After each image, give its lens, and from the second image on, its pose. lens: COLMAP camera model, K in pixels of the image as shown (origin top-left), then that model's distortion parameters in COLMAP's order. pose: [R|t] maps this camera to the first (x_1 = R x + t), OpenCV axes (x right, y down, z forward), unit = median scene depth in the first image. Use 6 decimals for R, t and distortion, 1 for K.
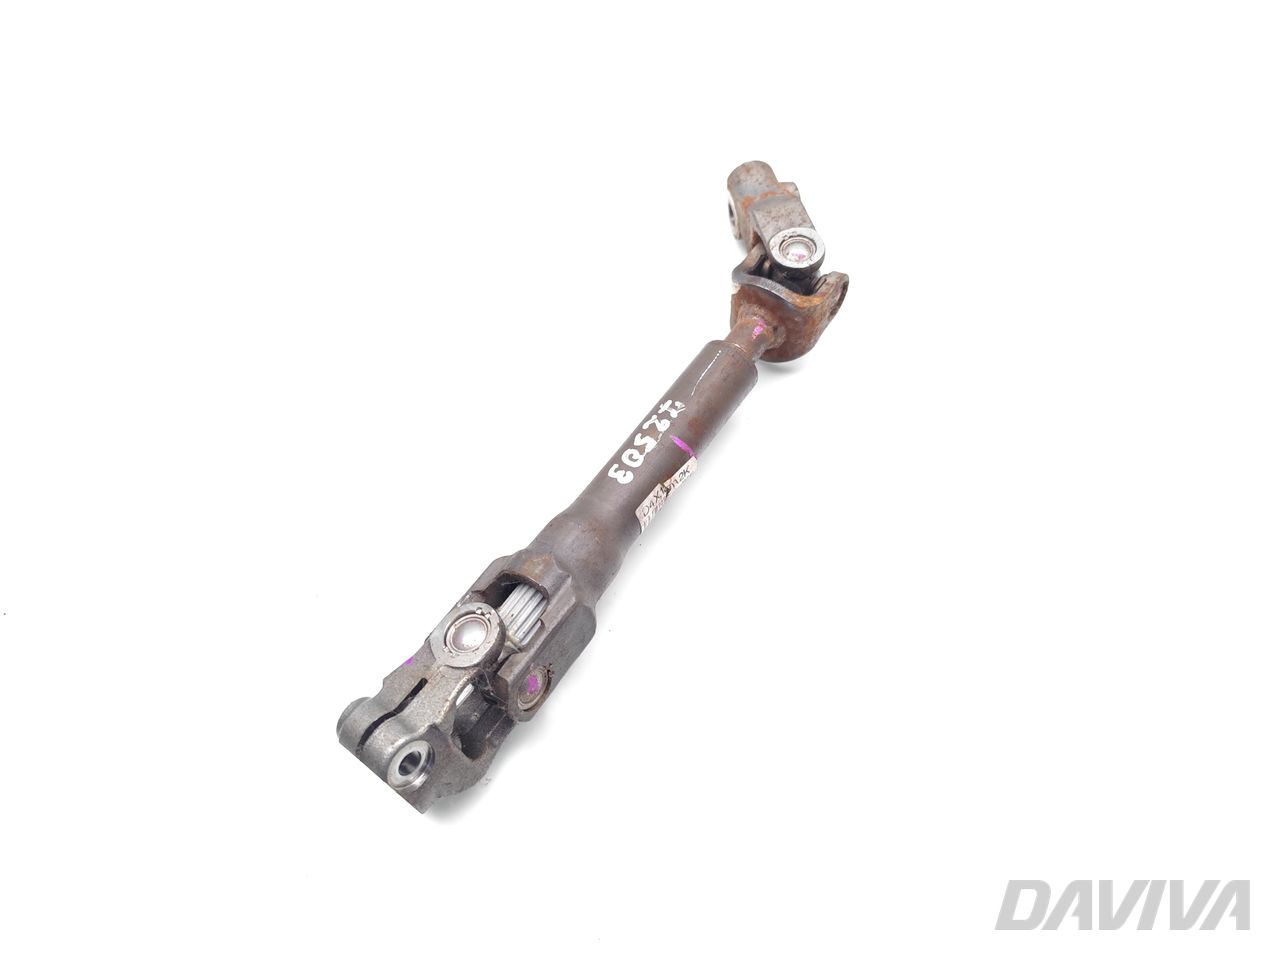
lens RADIAL K [[957.7, 0, 634.6], [0, 957.7, 485.3], [0, 0, 1]] dist [0.007130, -0.002467]
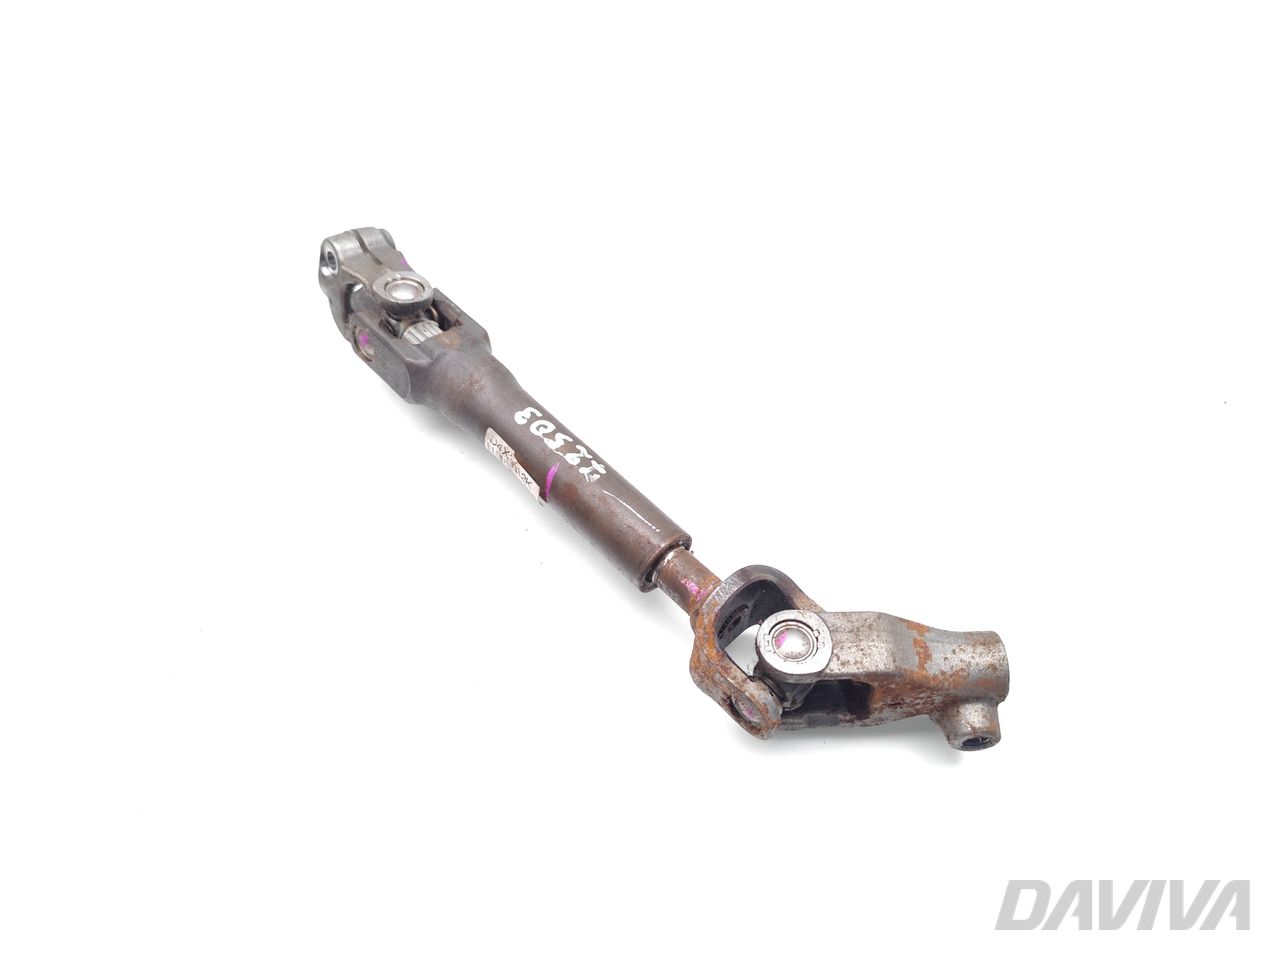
lens RADIAL K [[957.7, 0, 638.4], [0, 957.7, 477.7], [0, 0, 1]] dist [0.007130, -0.002467]
pose [[-0.227858, 0.818052, -0.528083, 0.545890], [-0.779070, 0.172154, 0.602838, -0.700618], [0.584064, 0.548775, 0.598093, 0.475890]]
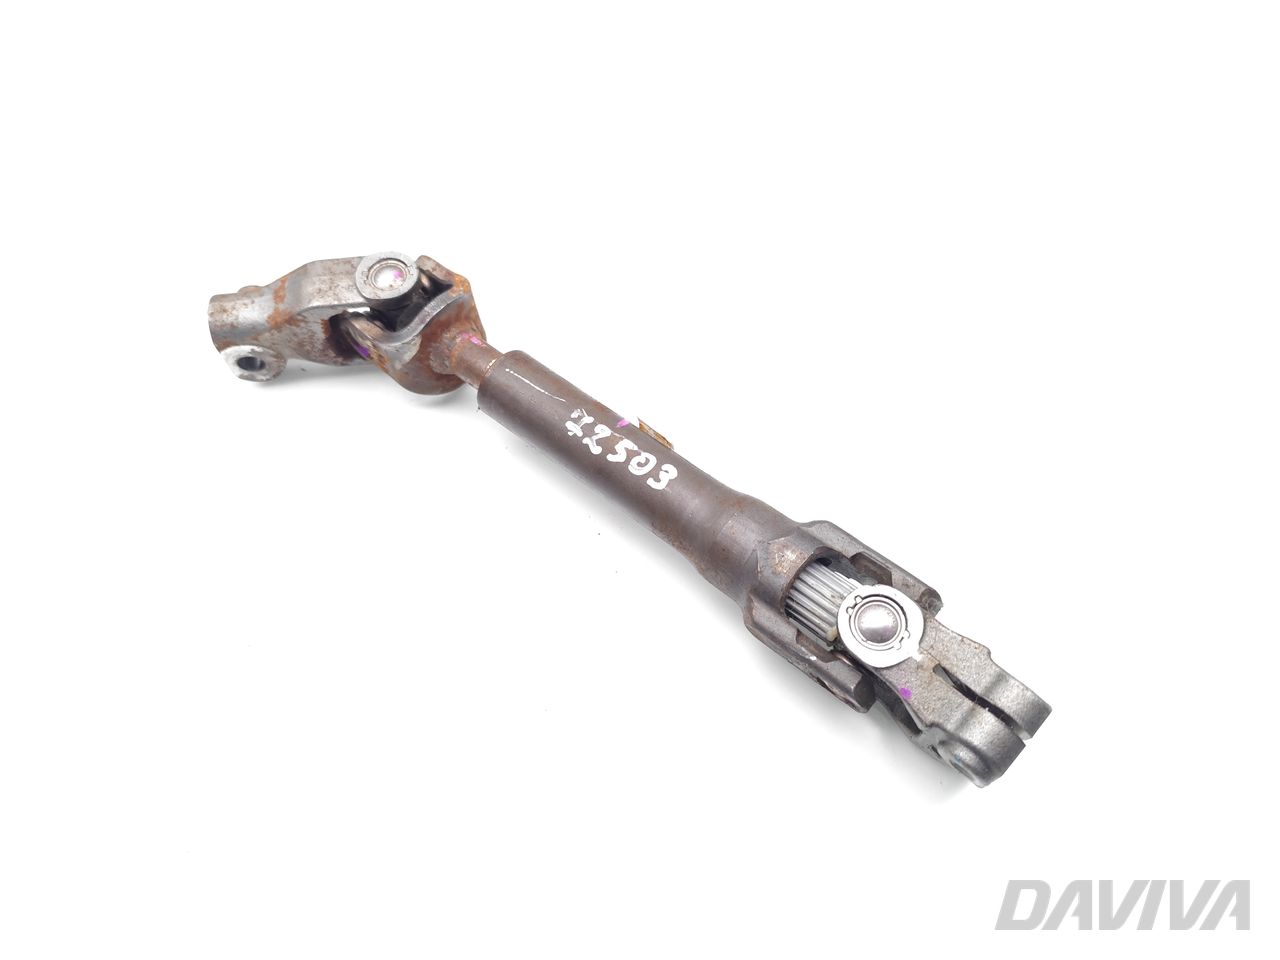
lens RADIAL K [[957.7, 0, 635.6], [0, 957.7, 474.5], [0, 0, 1]] dist [0.007130, -0.002467]
pose [[0.119727, -0.823753, 0.554162, -0.497934], [0.838834, 0.382506, 0.387359, -0.369951], [-0.531059, 0.418473, 0.736788, 0.347955]]
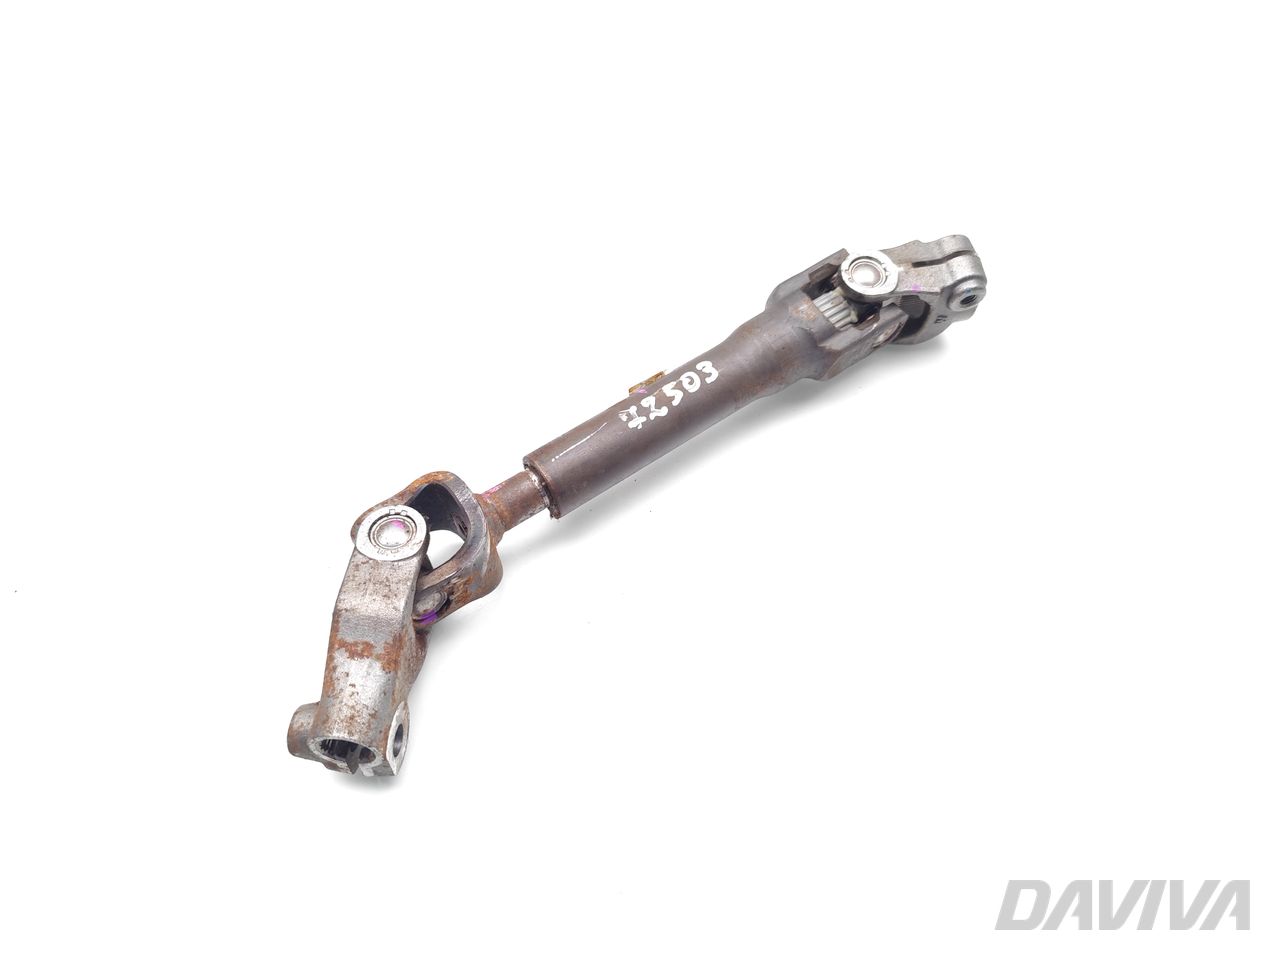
lens RADIAL K [[957.7, 0, 641.3], [0, 957.7, 486.7], [0, 0, 1]] dist [0.007130, -0.002467]
pose [[-0.943505, -0.220997, 0.246898, -0.229906], [0.298655, -0.244393, 0.922538, -1.011669], [-0.143538, 0.944157, 0.296588, 0.797527]]
